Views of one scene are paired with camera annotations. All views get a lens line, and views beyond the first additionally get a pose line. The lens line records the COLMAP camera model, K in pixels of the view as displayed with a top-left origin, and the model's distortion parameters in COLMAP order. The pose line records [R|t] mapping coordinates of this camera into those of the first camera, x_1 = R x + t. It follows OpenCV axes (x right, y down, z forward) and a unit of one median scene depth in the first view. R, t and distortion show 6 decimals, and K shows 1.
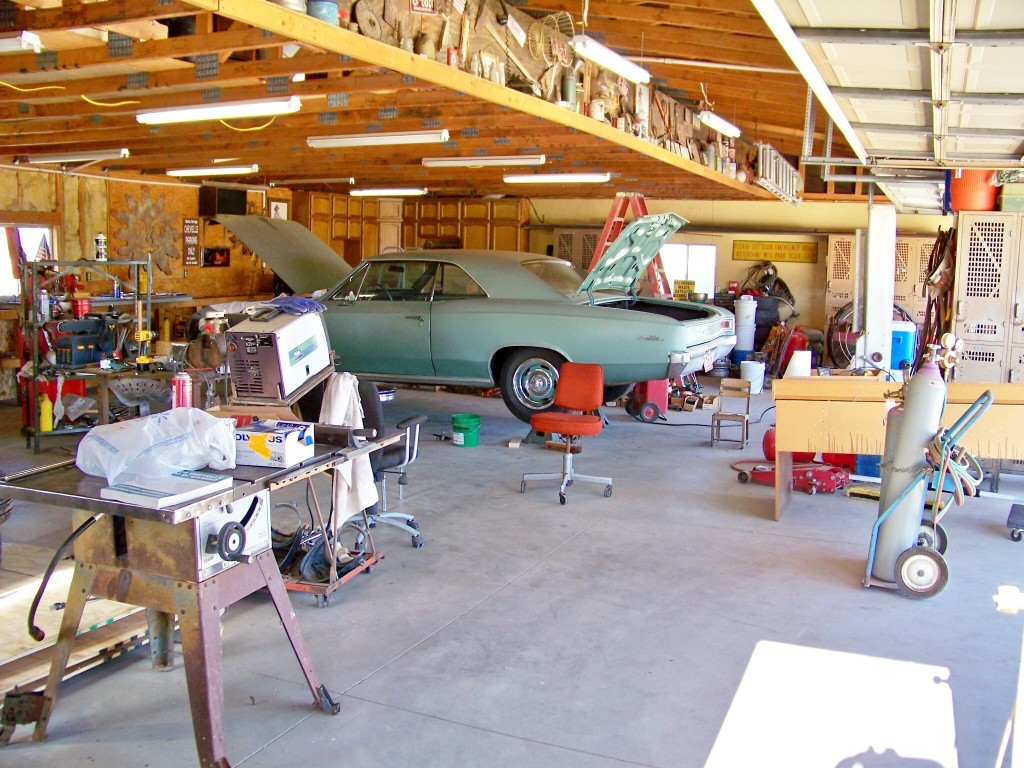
lens RADIAL K [[1020.4, 0, 519.3], [0, 1020.4, 384.7], [0, 0, 1]] dist [-0.241067, 0.282191]
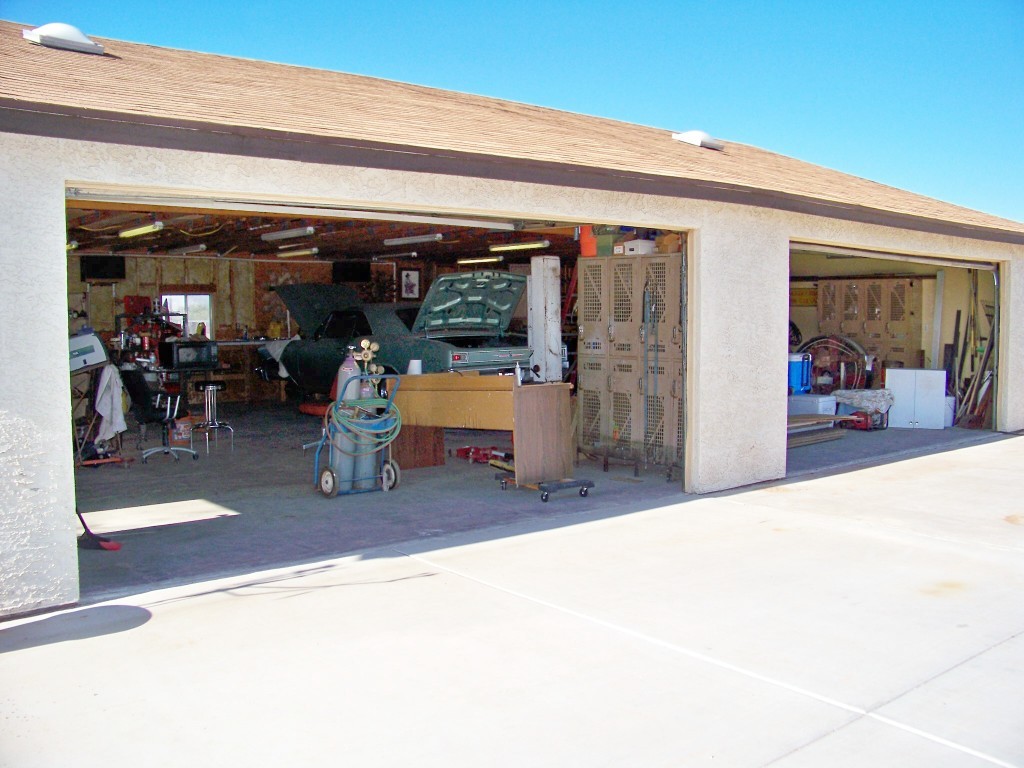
lens RADIAL K [[1020.4, 0, 519.3], [0, 1020.4, 384.7], [0, 0, 1]] dist [-0.241067, 0.282191]
pose [[0.916606, 0.002961, -0.399781, 0.578505], [-0.027199, 0.998118, -0.054969, 0.048596], [0.398866, 0.061258, 0.914961, -0.204260]]
